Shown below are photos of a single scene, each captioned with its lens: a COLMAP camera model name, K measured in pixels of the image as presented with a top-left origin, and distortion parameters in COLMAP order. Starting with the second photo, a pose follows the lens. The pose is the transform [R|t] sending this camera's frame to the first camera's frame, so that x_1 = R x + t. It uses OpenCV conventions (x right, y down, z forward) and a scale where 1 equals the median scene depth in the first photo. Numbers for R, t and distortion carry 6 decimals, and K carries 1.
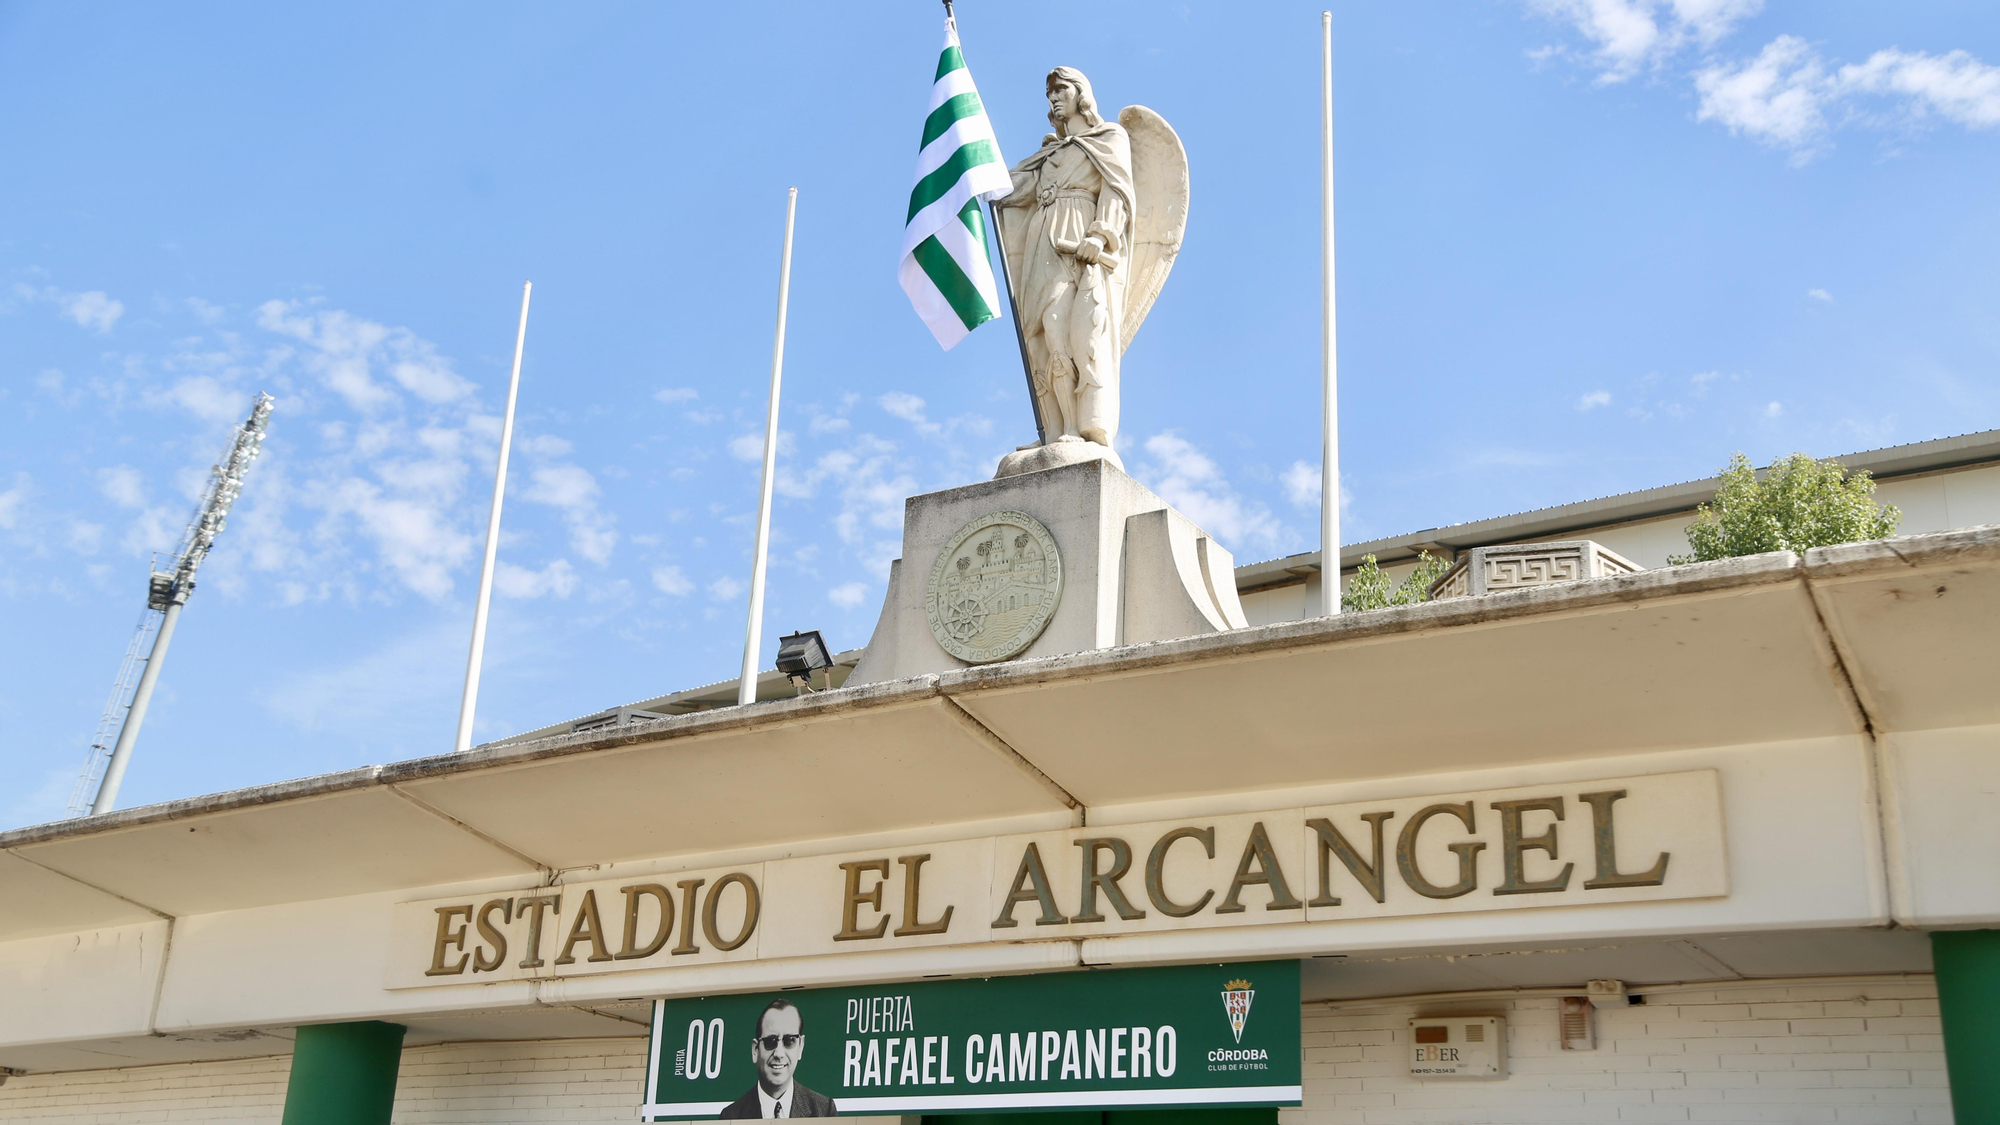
lens RADIAL K [[2021.7, 0, 1001.3], [0, 2021.7, 568.1], [0, 0, 1]] dist [0.032191, 0.000000]
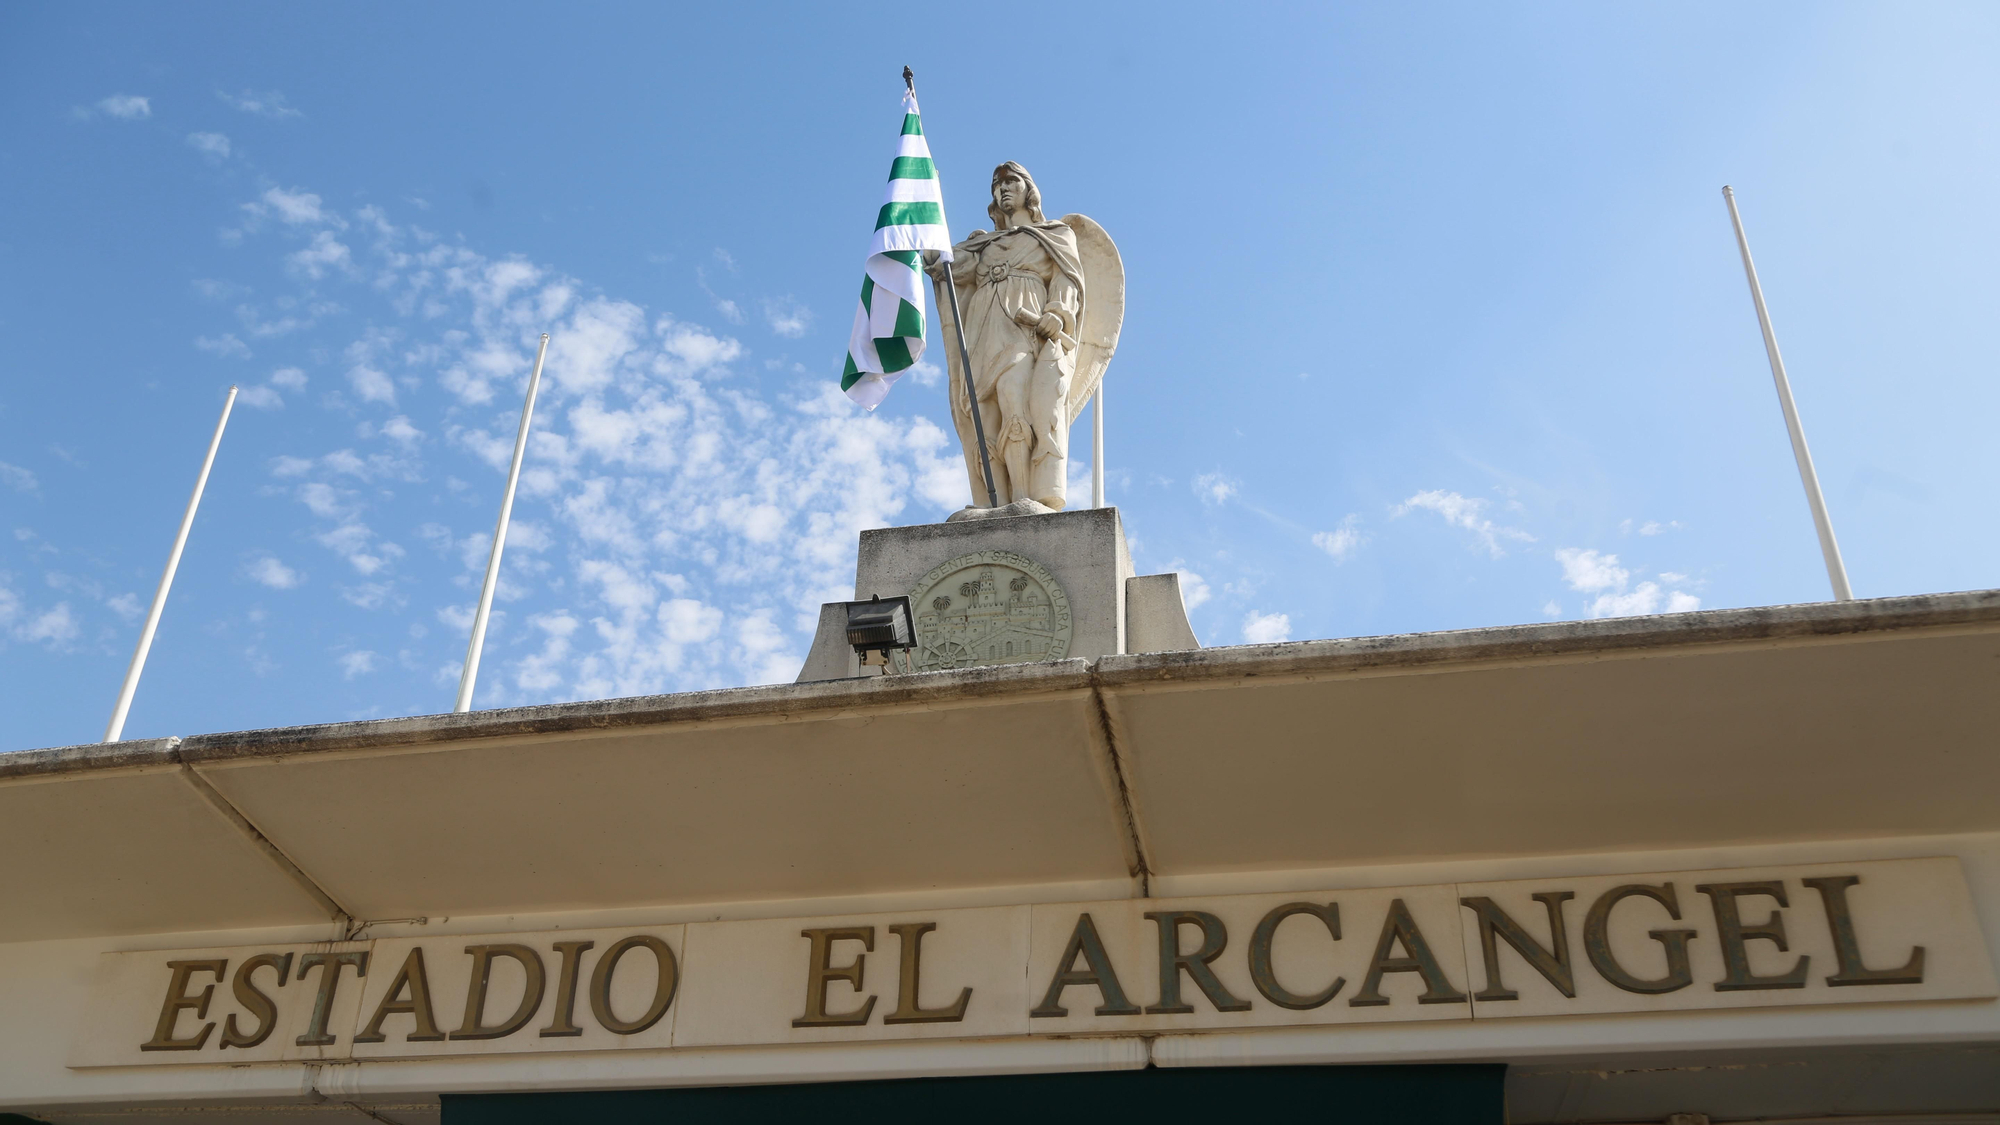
lens RADIAL K [[1577.2, 0, 1005.5], [0, 1577.2, 570.2], [0, 0, 1]] dist [-0.090659, 0.086542]
pose [[0.935593, 0.165264, 0.312015, -0.227936], [-0.105894, 0.974352, -0.198556, 0.127402], [-0.336827, 0.152727, 0.929098, 0.399808]]
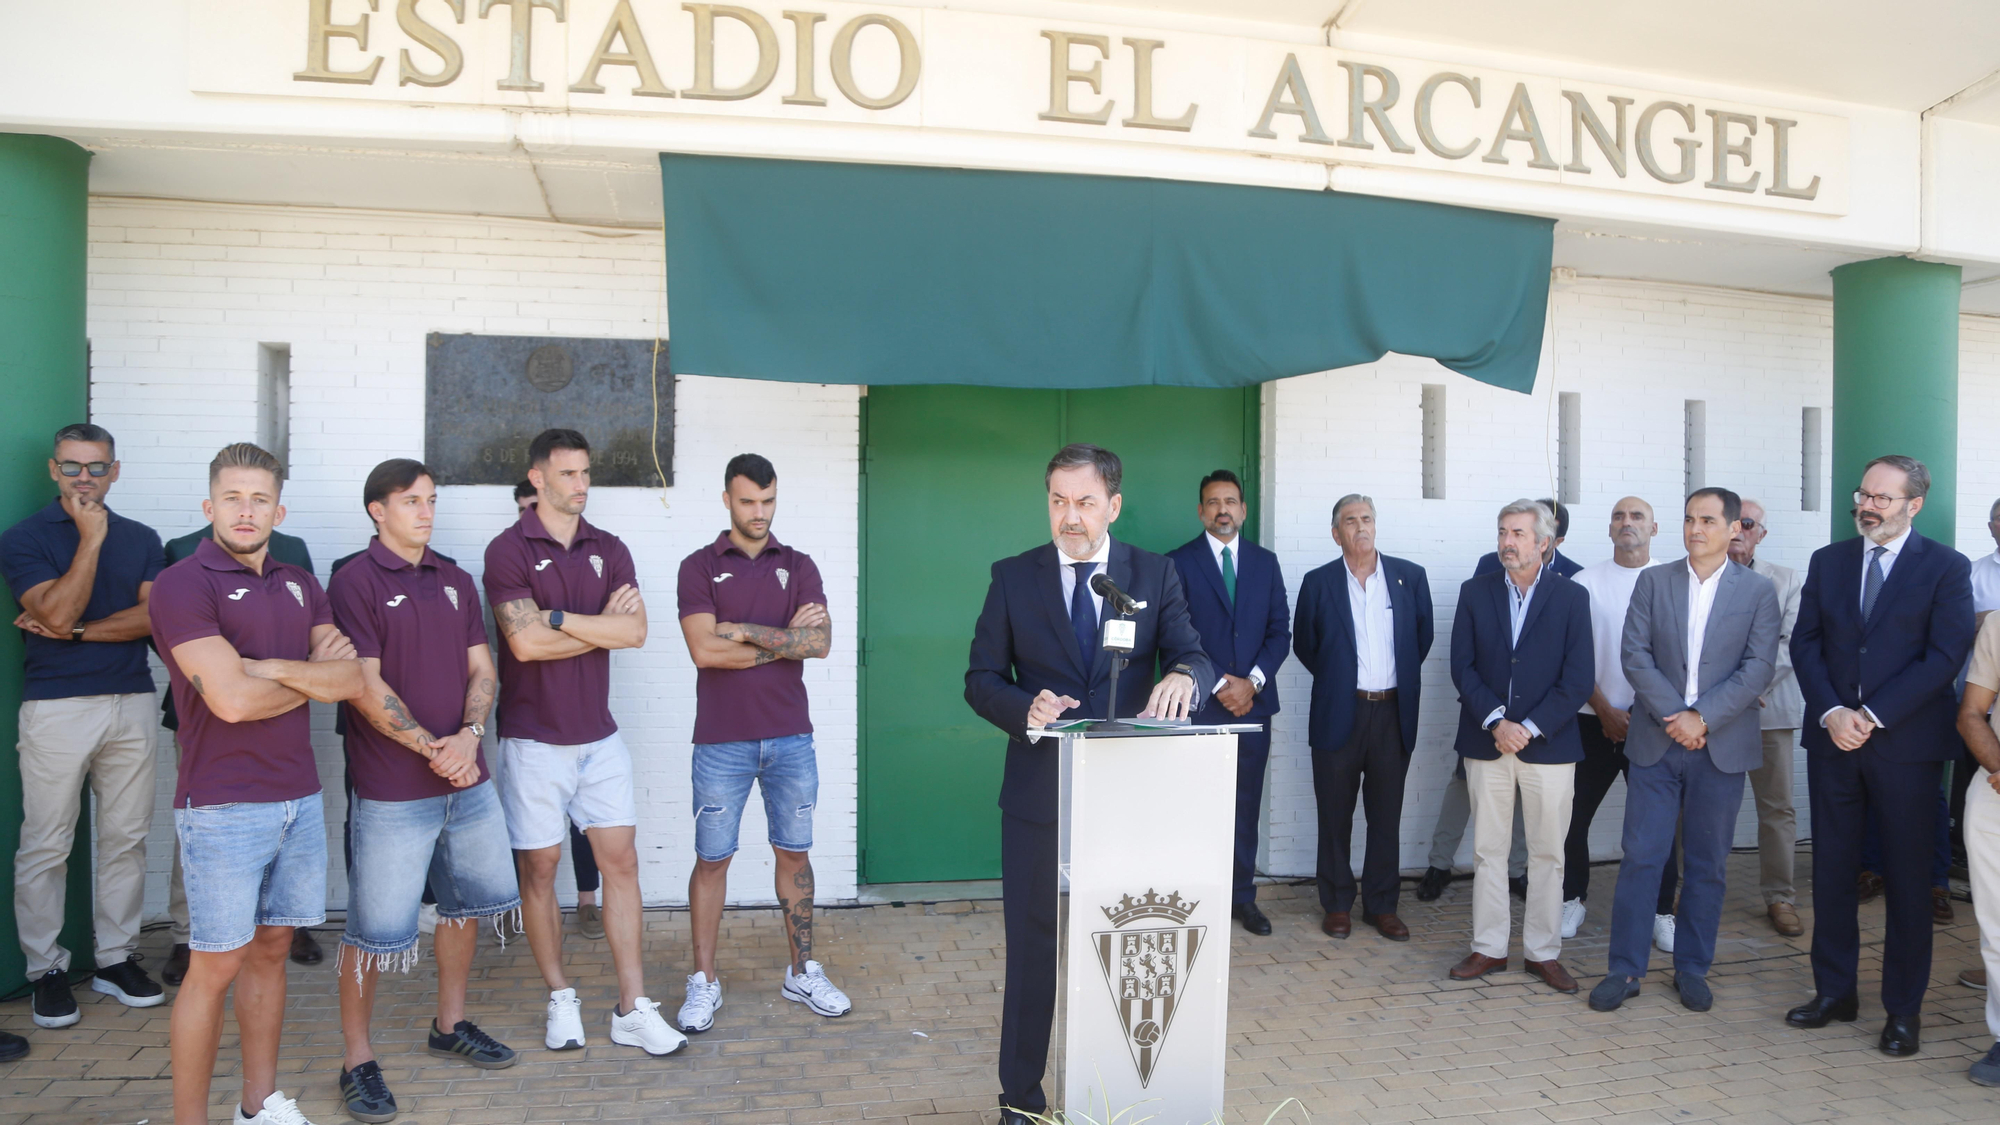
lens RADIAL K [[1368.9, 0, 1014.5], [0, 1368.9, 580.8], [0, 0, 1]] dist [-0.125811, 0.069848]
pose [[0.700474, -0.052949, 0.711711, -0.515524], [-0.227575, 0.928612, 0.293068, 0.205467], [-0.676422, -0.367254, 0.638418, 0.591310]]
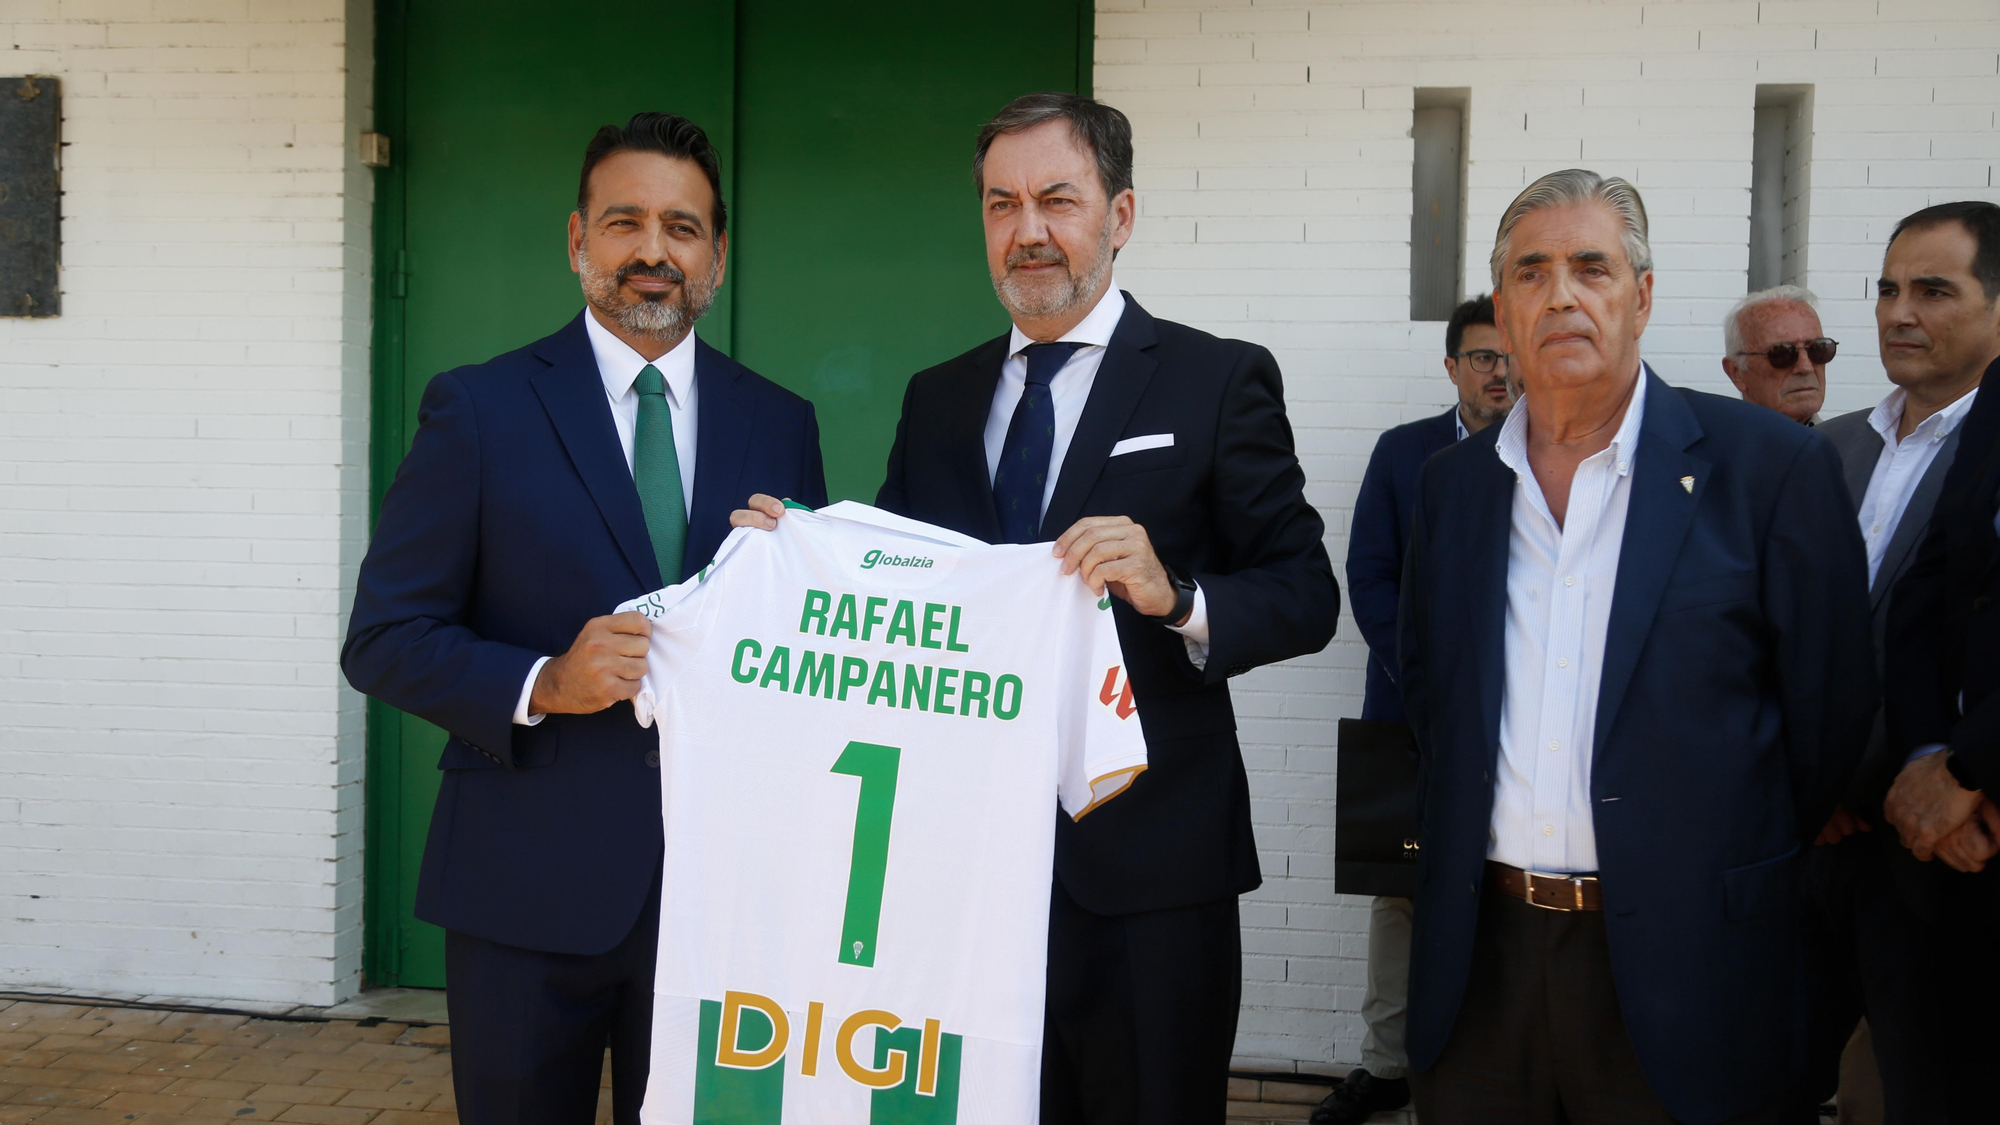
lens RADIAL K [[2021.7, 0, 1012.6], [0, 2021.7, 597.3], [0, 0, 1]] dist [0.032191, 0.000000]
pose [[0.911020, -0.037039, 0.410695, -0.133303], [-0.125602, 0.923708, 0.361921, 0.214110], [-0.392768, -0.381302, 0.836865, 0.474775]]
